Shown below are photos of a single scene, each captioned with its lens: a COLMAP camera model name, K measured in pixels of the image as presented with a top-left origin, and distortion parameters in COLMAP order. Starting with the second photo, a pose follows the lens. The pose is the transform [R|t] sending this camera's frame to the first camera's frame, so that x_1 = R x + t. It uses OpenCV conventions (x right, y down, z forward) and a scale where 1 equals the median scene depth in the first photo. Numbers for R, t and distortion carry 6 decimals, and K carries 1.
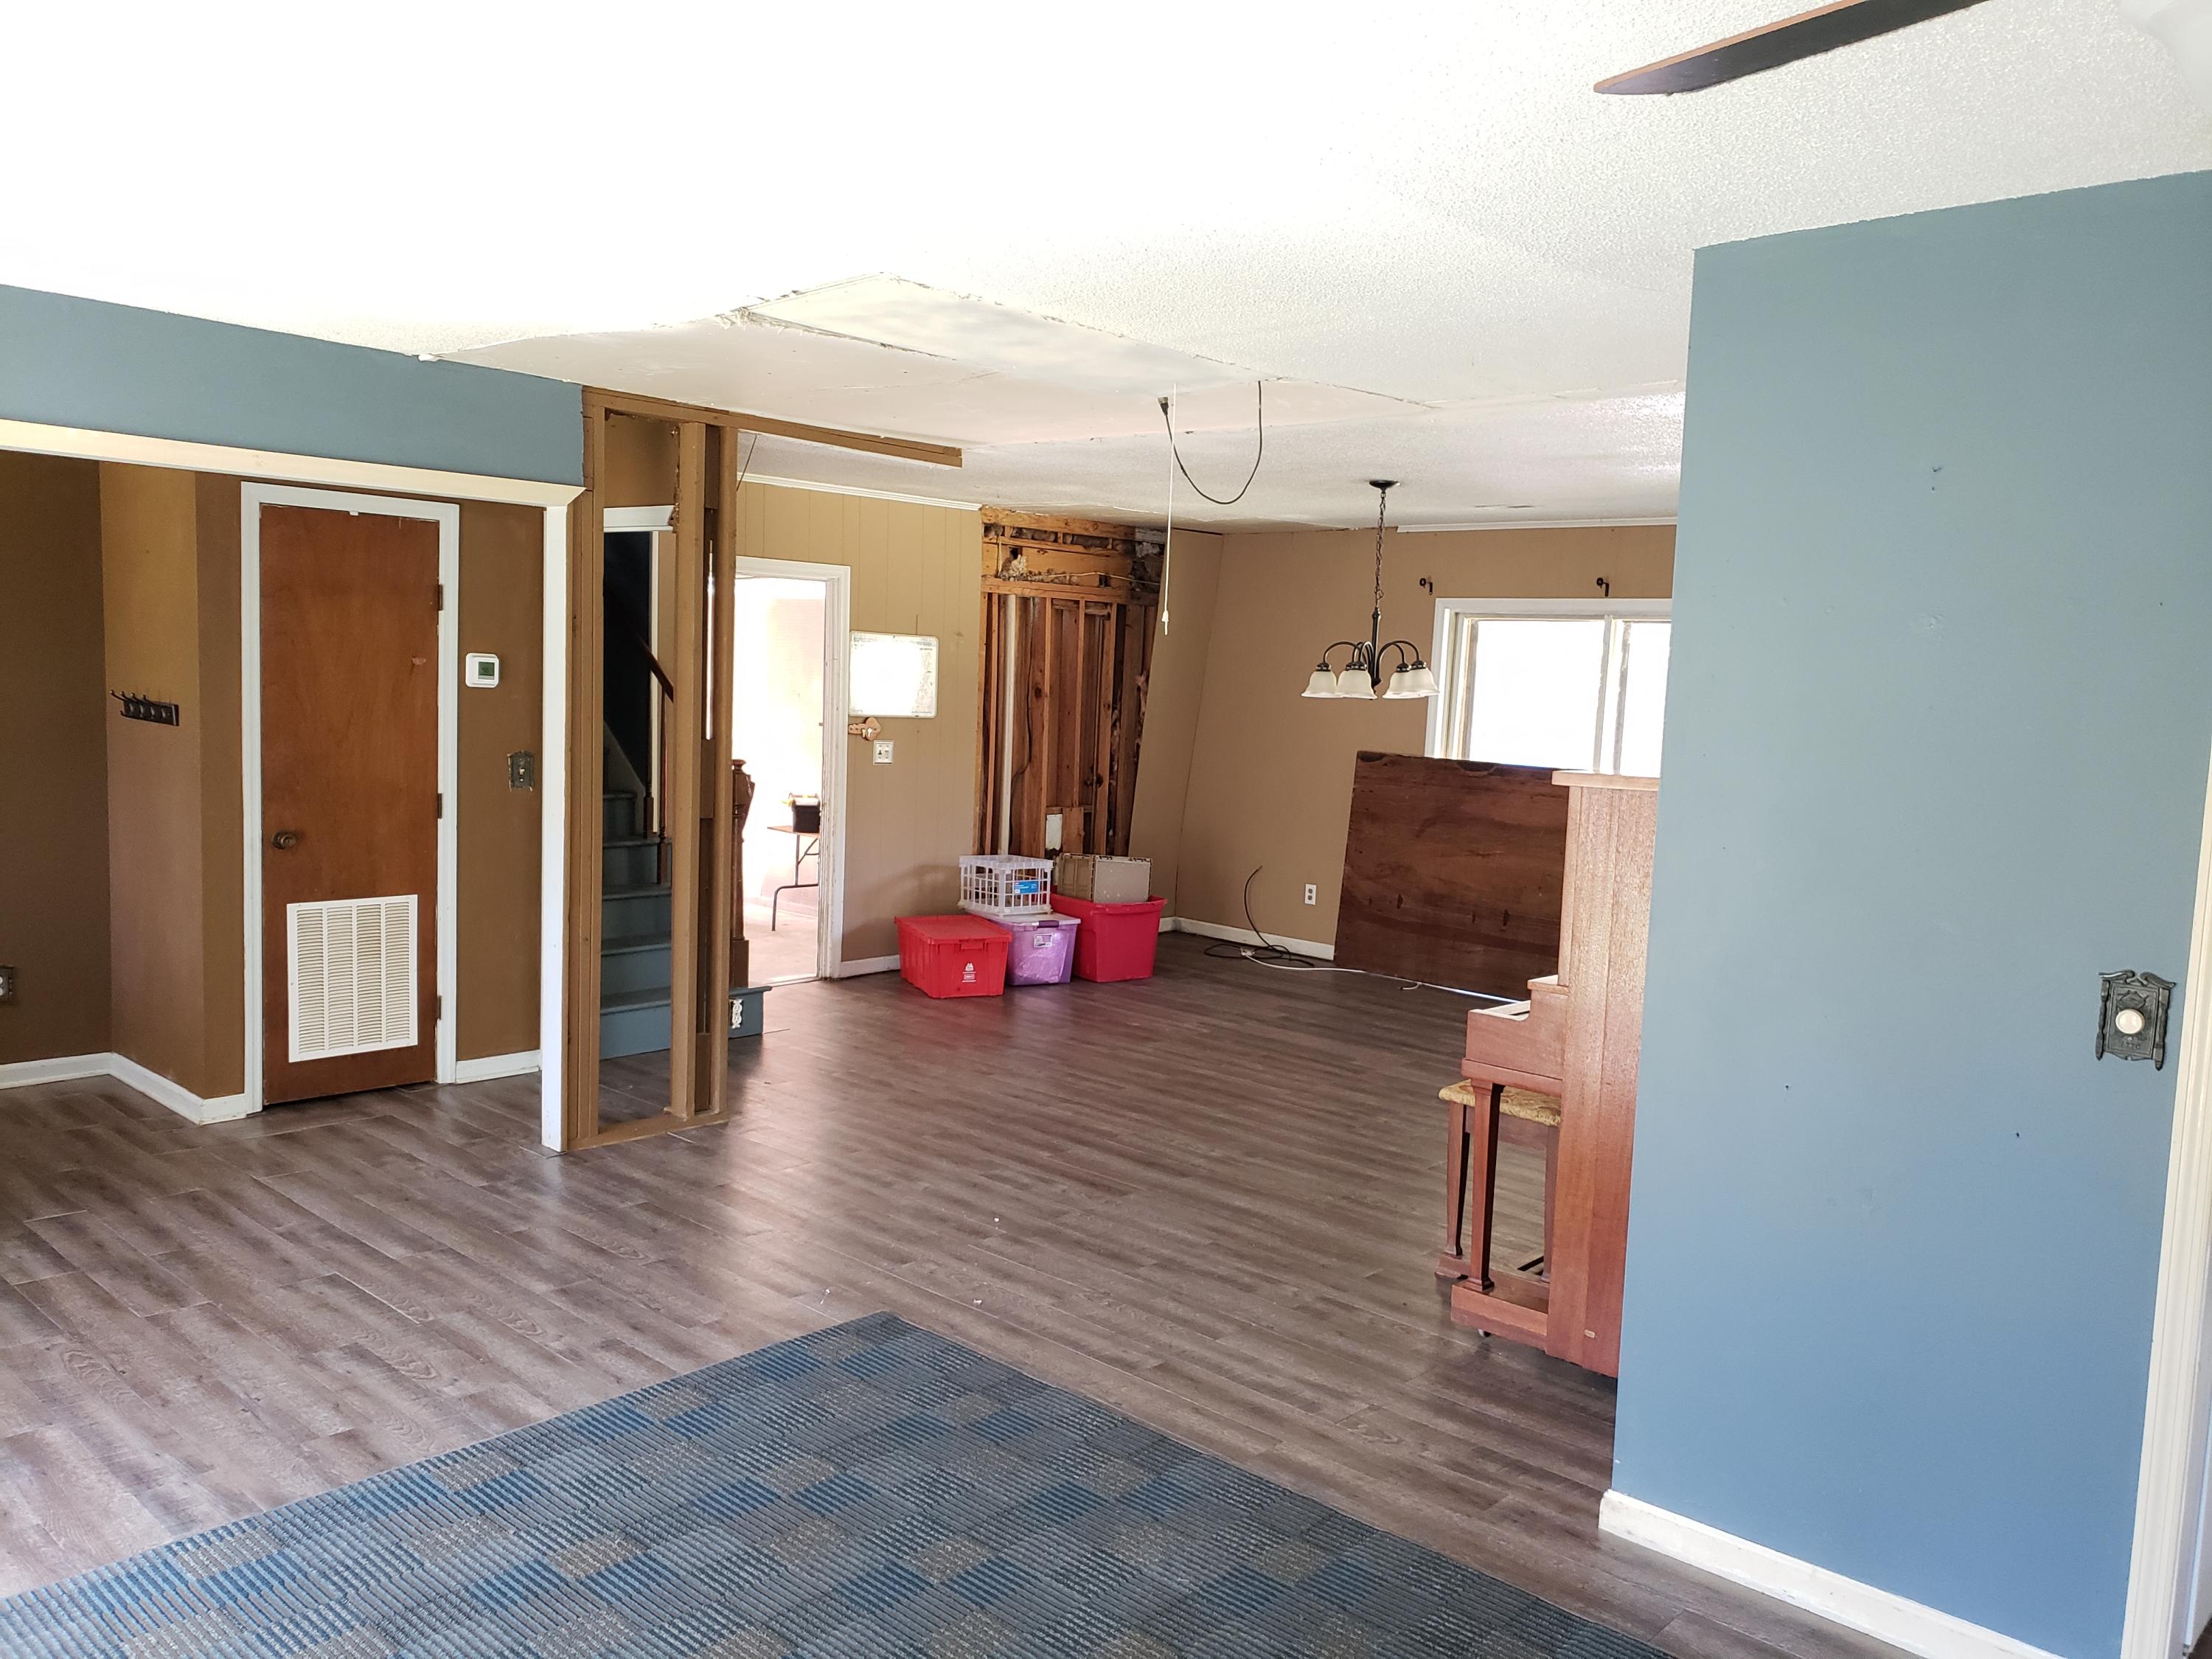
lens RADIAL K [[1726.3, 0, 1125.3], [0, 1726.3, 845.2], [0, 0, 1]] dist [0.054726, -0.065271]
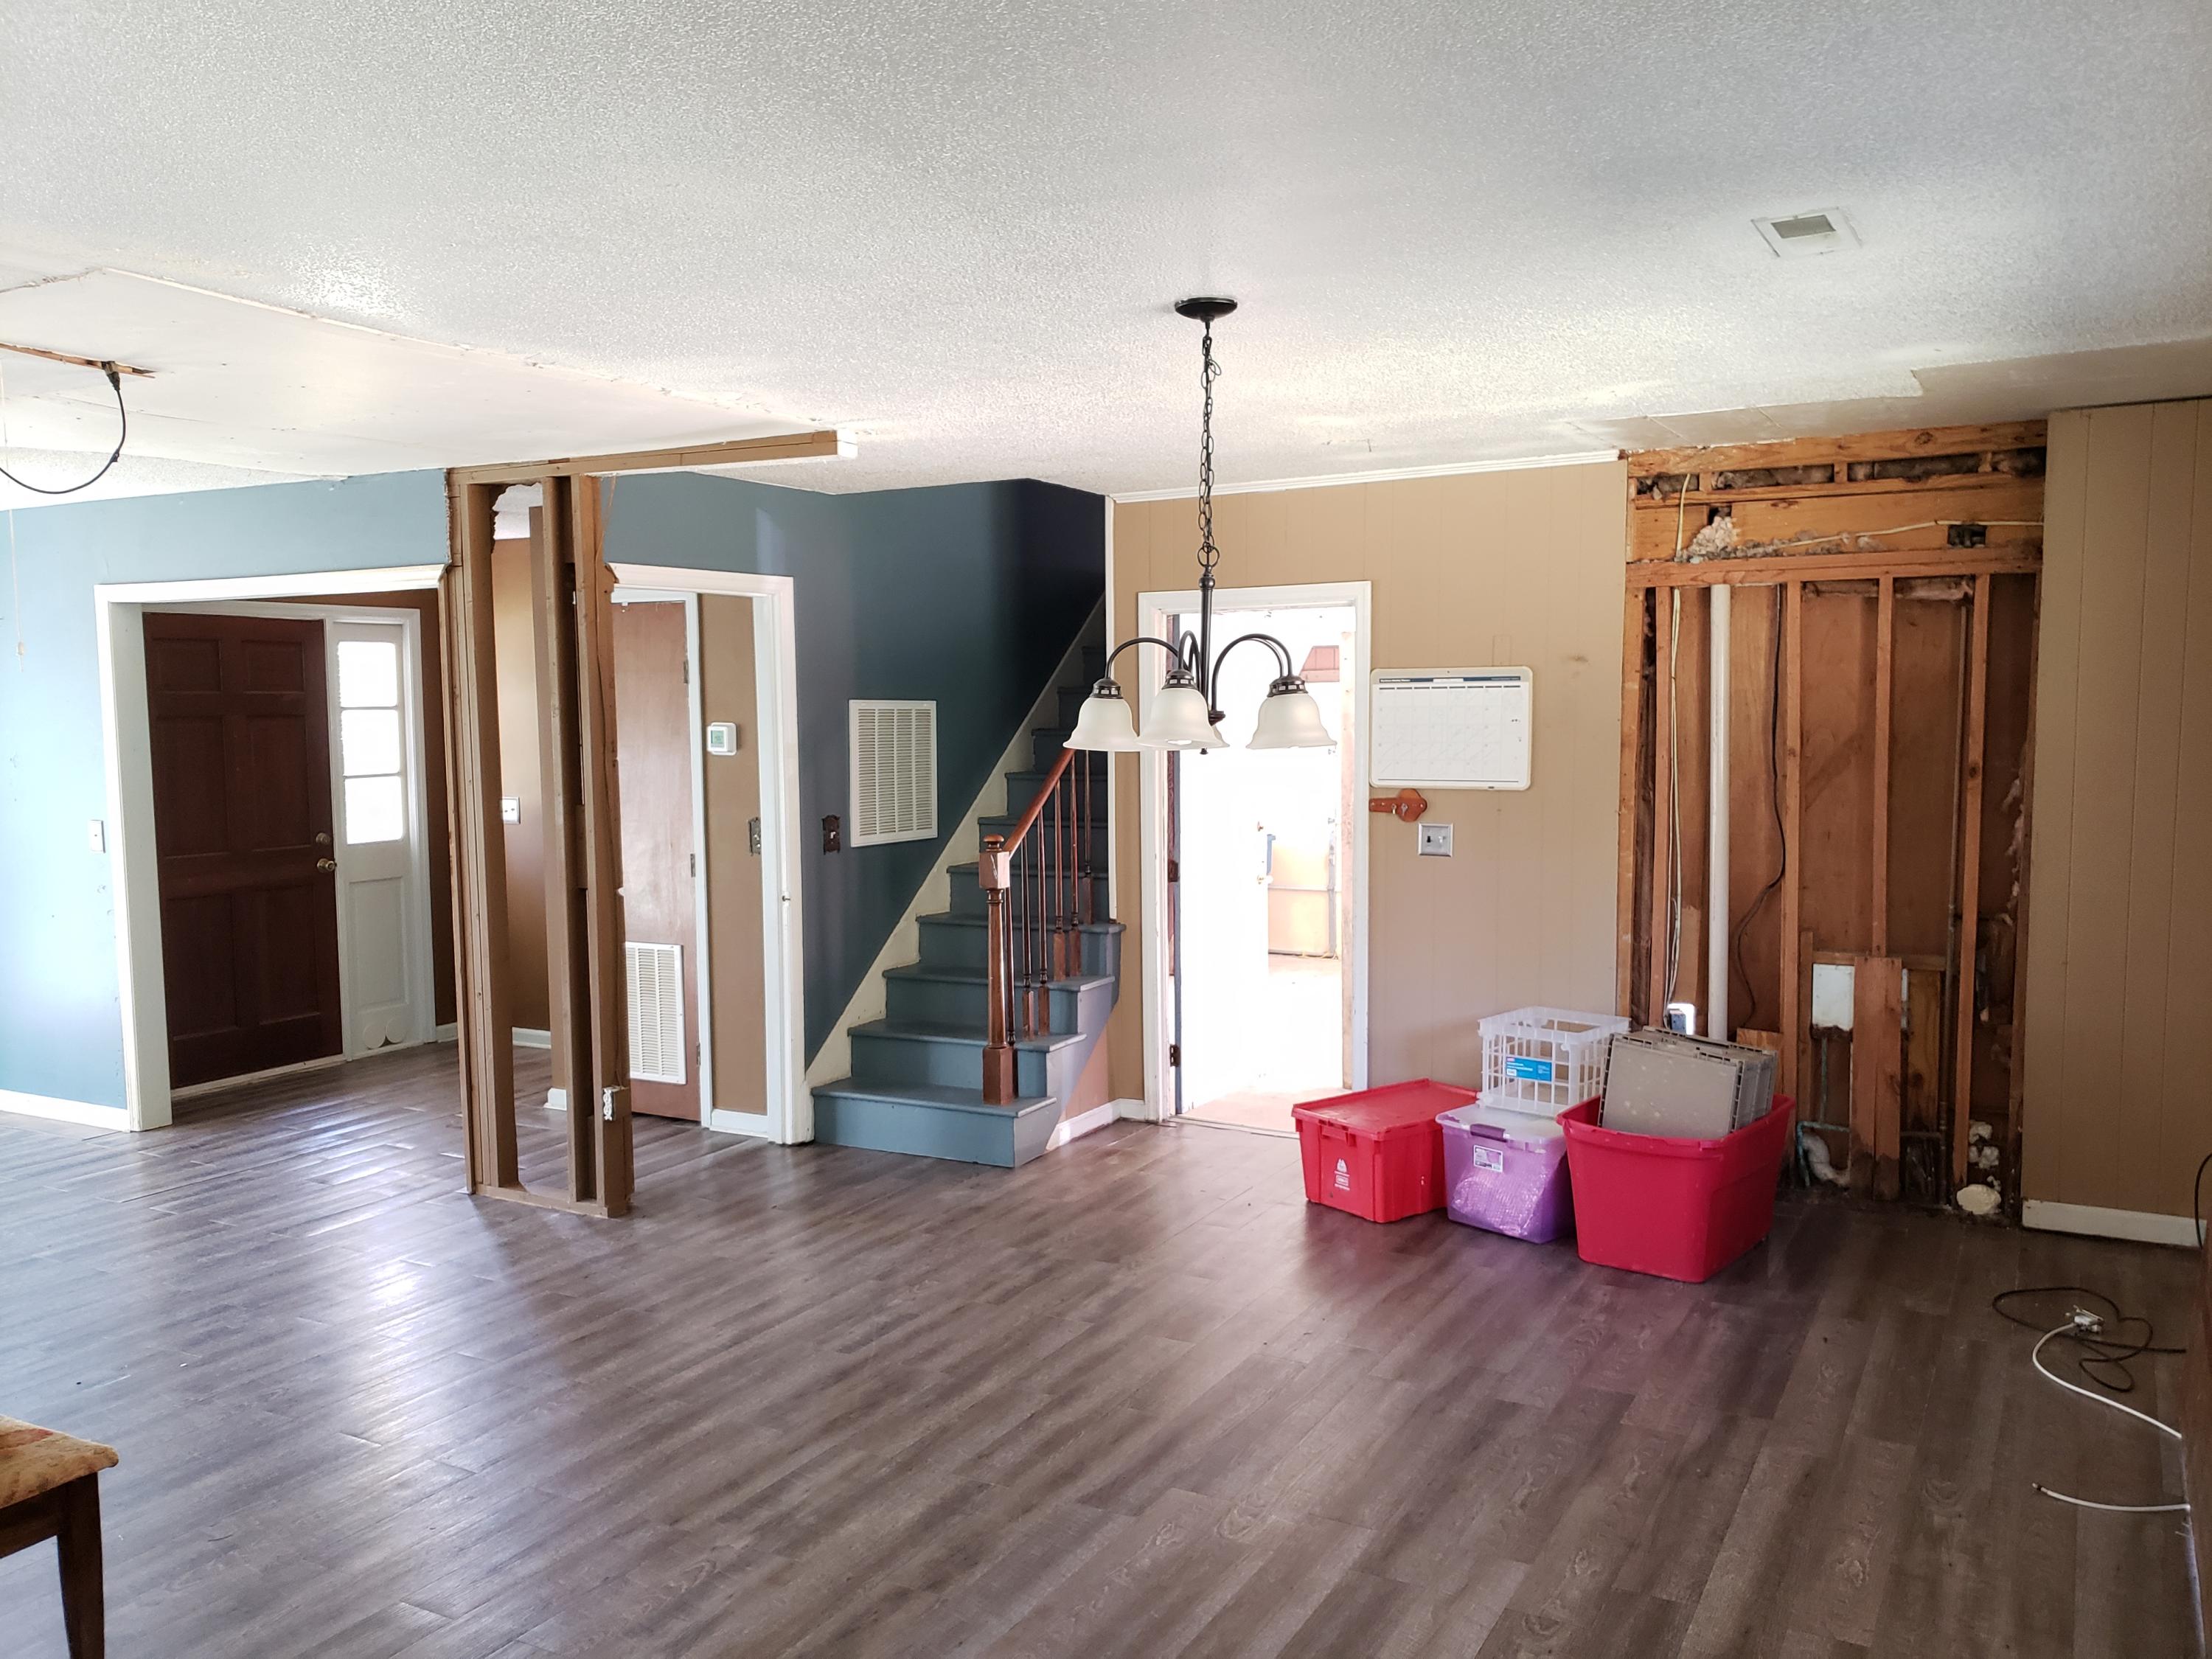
lens RADIAL K [[1720.1, 0, 1138.3], [0, 1720.1, 833.2], [0, 0, 1]] dist [0.138340, -0.380985]
pose [[0.251324, 0.027012, -0.967526, 1.054214], [-0.076167, 0.997063, 0.008052, -0.109500], [0.964901, 0.071670, 0.252643, 1.483661]]
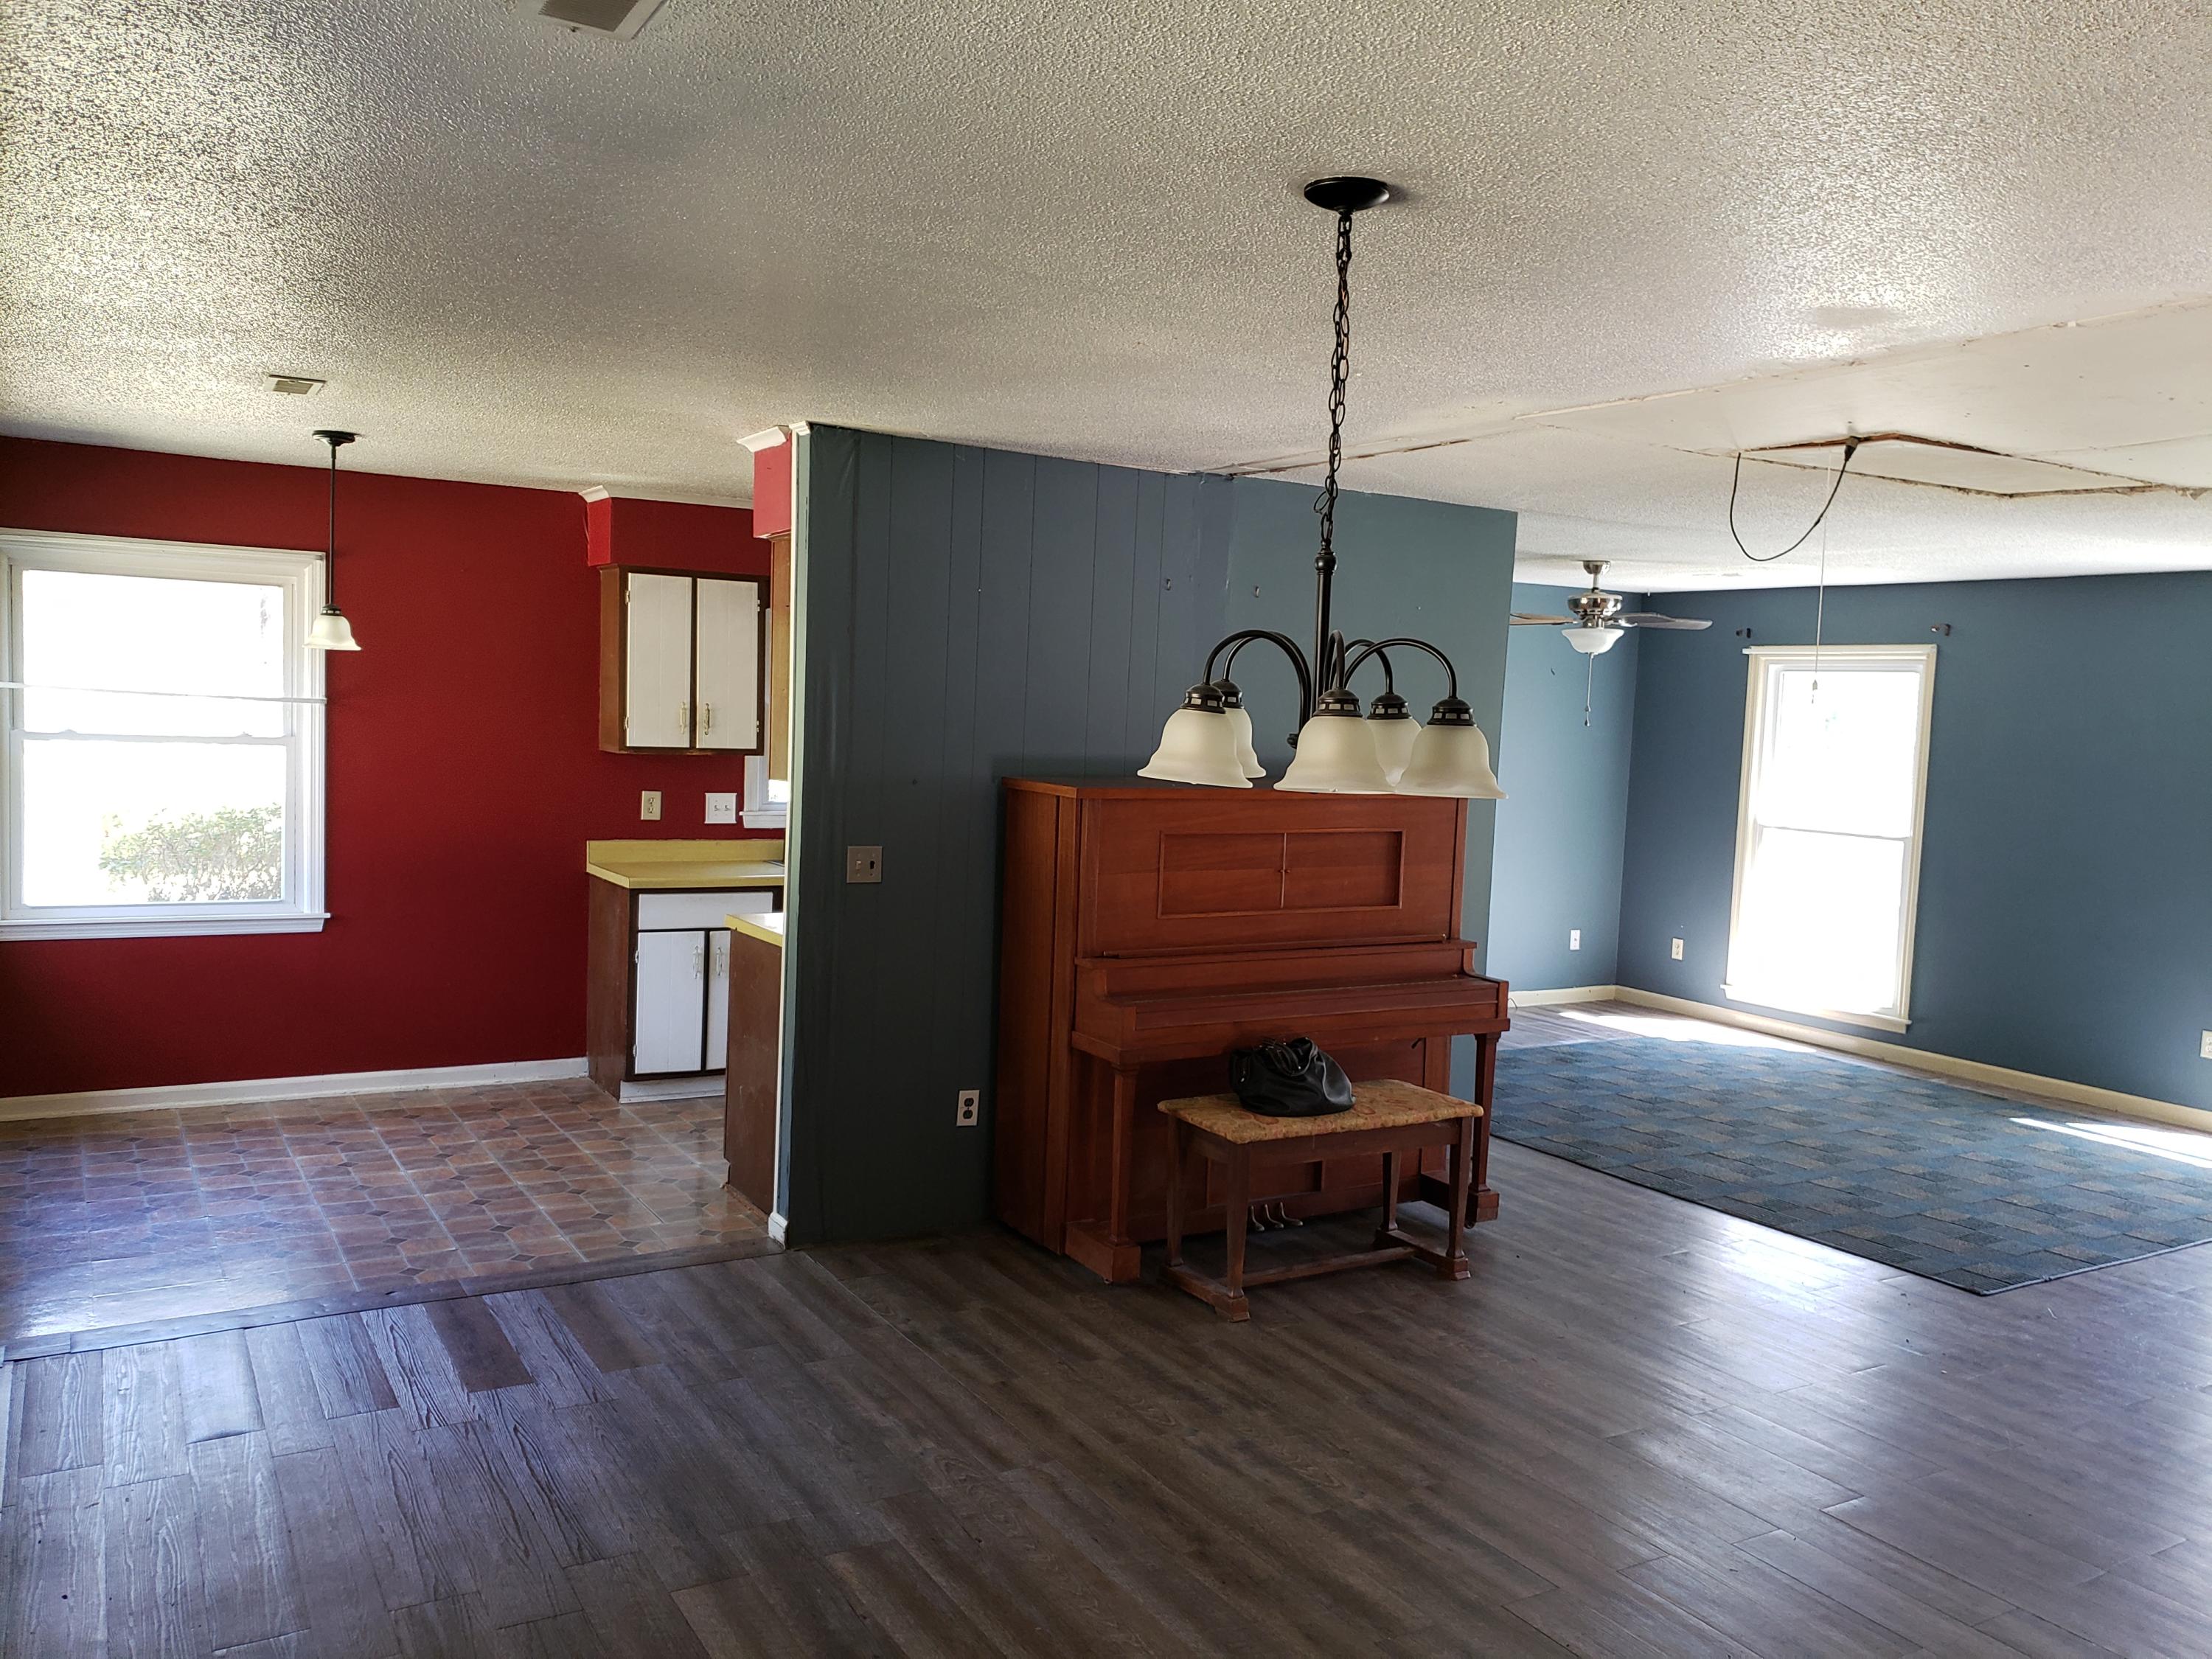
lens RADIAL K [[1735.3, 0, 1092.5], [0, 1735.3, 838.1], [0, 0, 1]] dist [0.005979, 0.023237]
pose [[-0.954076, -0.100616, 0.282162, 0.138428], [-0.047638, 0.980880, 0.188692, -0.247674], [-0.295752, 0.166585, -0.940627, 2.350331]]
